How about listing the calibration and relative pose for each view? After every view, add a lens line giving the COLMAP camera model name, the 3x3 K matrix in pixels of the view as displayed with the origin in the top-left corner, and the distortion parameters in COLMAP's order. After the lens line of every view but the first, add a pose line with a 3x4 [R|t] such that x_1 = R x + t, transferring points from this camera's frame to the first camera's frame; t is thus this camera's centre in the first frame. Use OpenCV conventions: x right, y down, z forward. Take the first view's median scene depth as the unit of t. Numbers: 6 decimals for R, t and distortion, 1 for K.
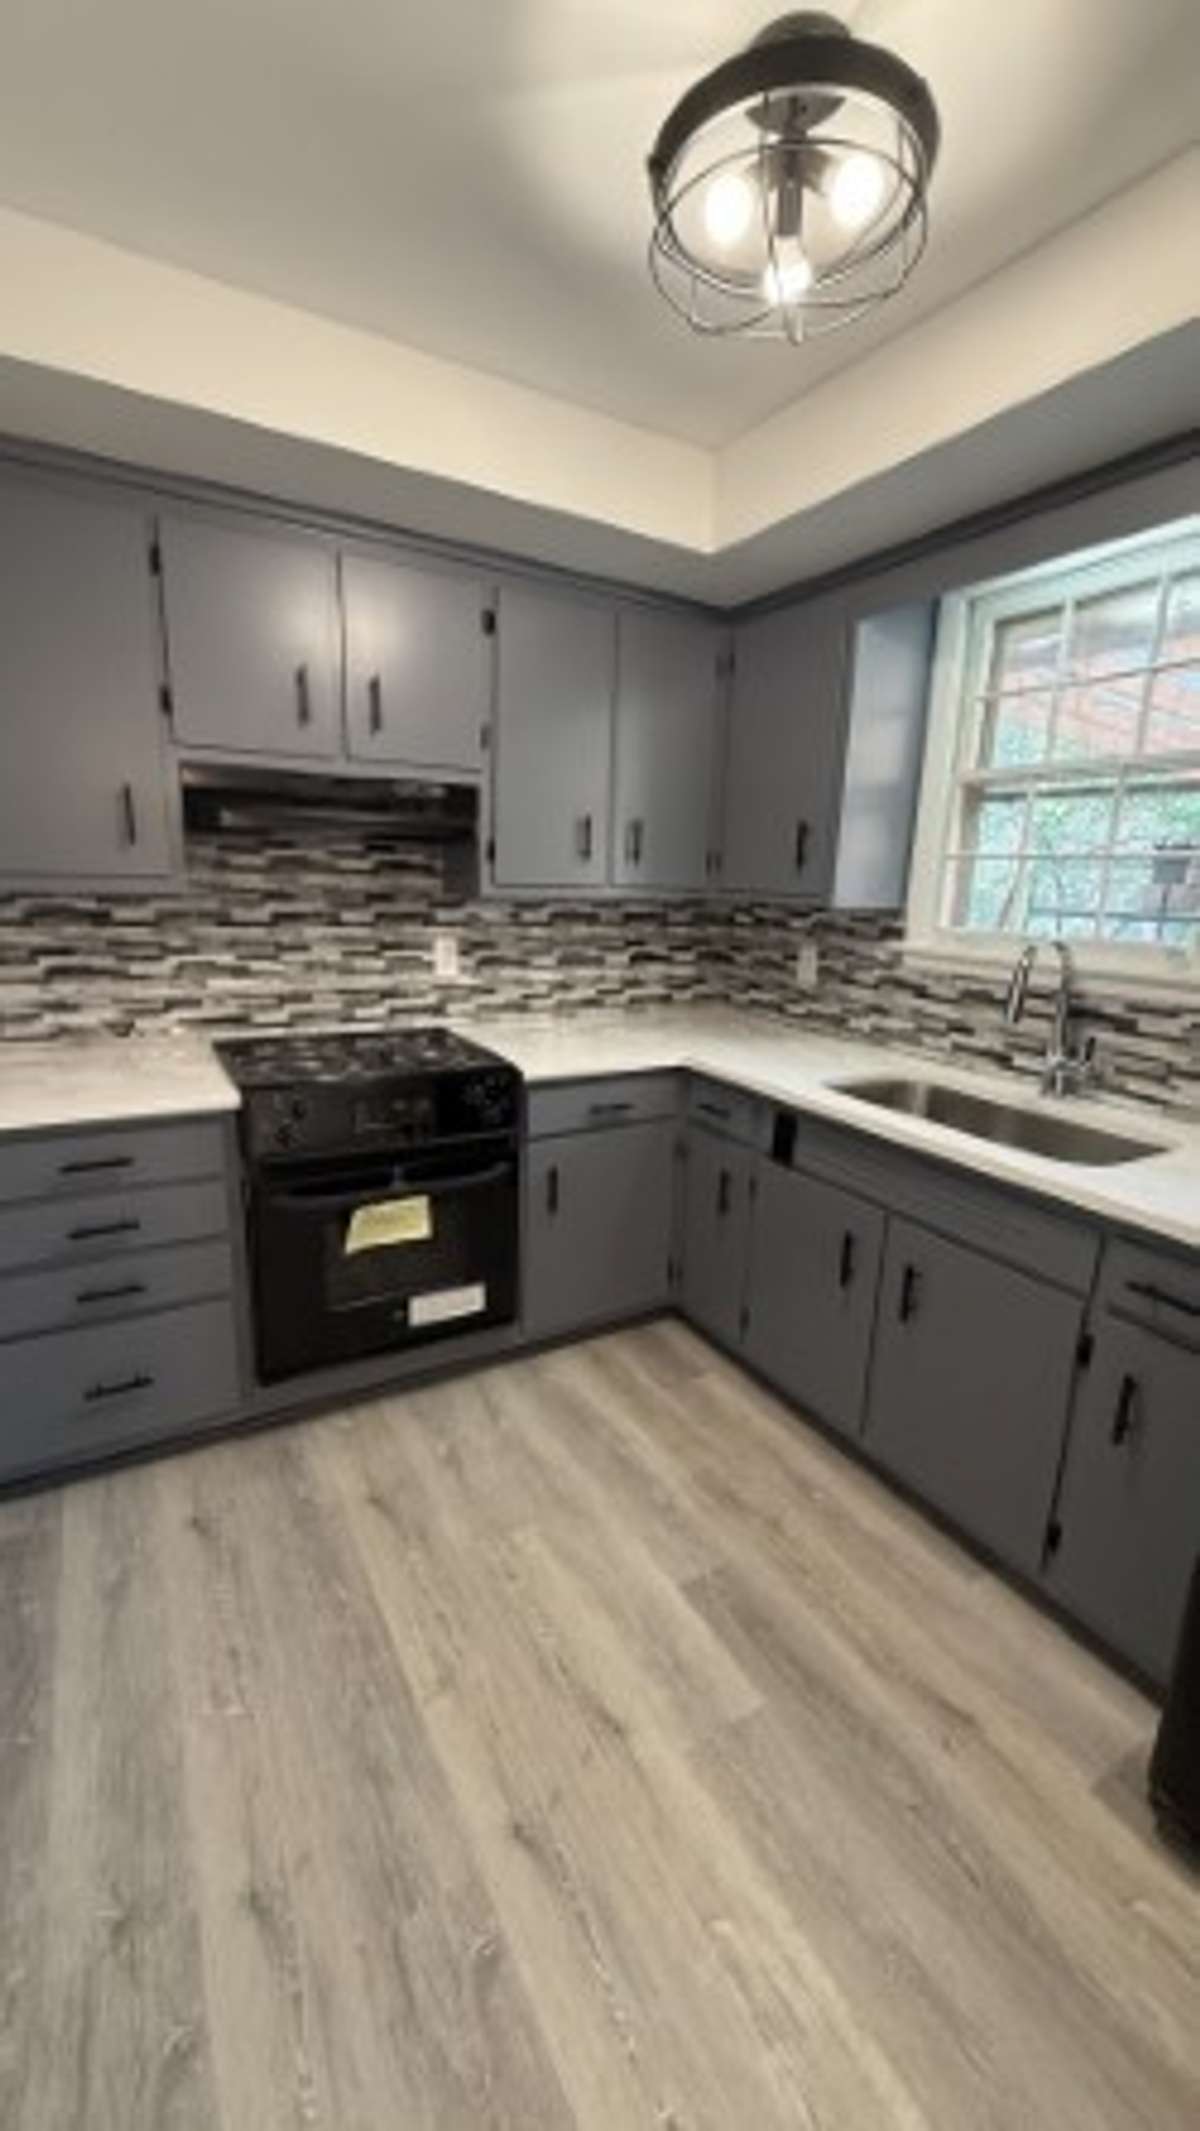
lens RADIAL K [[855.1, 0, 598.2], [0, 855.1, 1064.3], [0, 0, 1]] dist [0.001747, -0.000080]
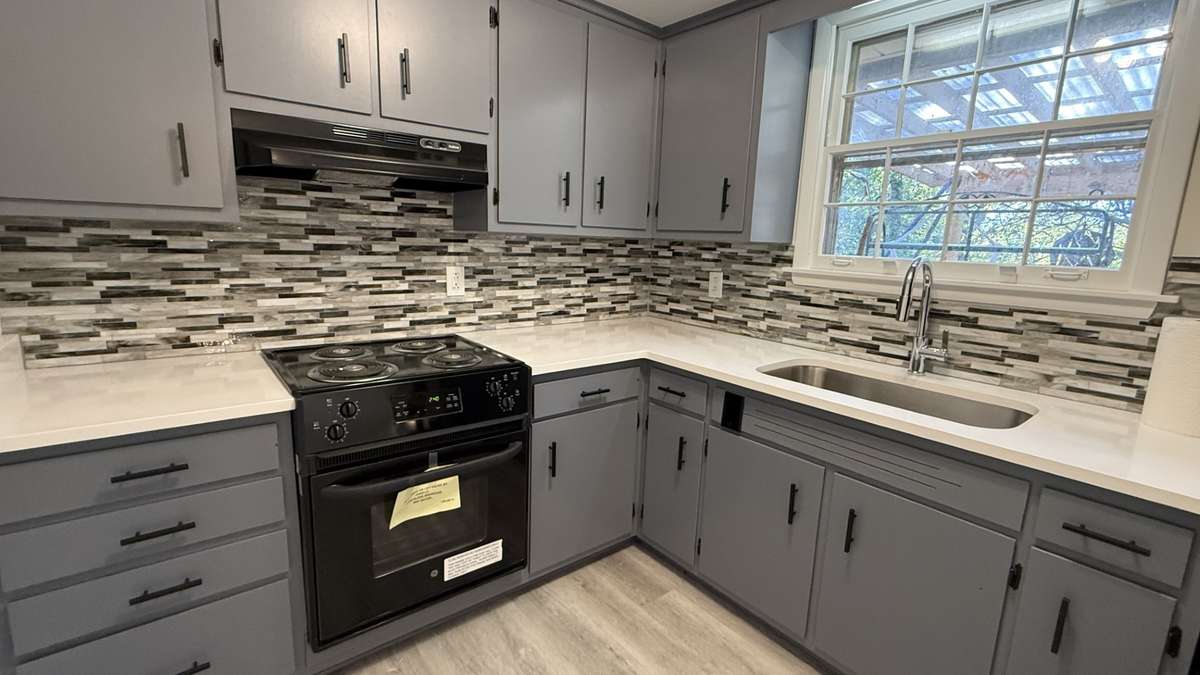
lens RADIAL K [[532.5, 0, 600.1], [0, 532.5, 337.6], [0, 0, 1]] dist [0.002023, -0.000285]
pose [[0.987483, -0.024486, 0.155812, -0.104017], [0.029137, 0.999193, -0.027638, -0.011185], [-0.155010, 0.031832, 0.987400, 0.196982]]
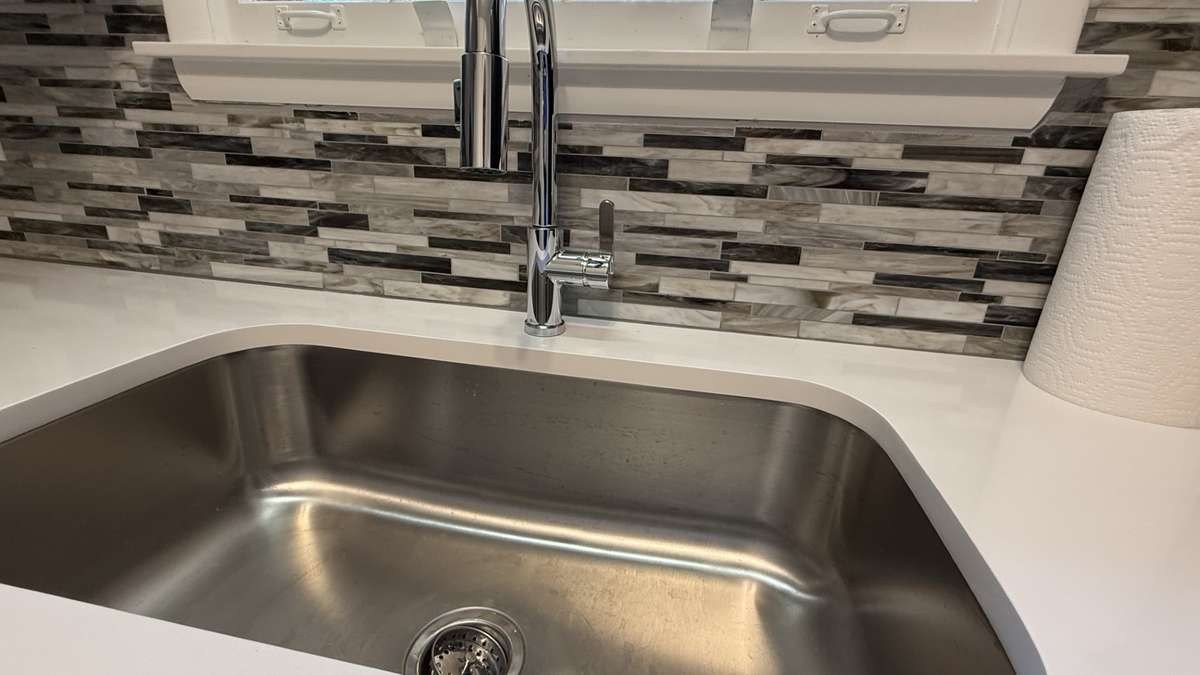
lens RADIAL K [[532.5, 0, 596.5], [0, 532.5, 335.7], [0, 0, 1]] dist [0.002023, -0.000285]
pose [[0.654675, -0.250393, 0.713235, 0.285341], [0.142010, 0.967484, 0.209302, -0.019112], [-0.742451, -0.035738, 0.668946, 0.684603]]
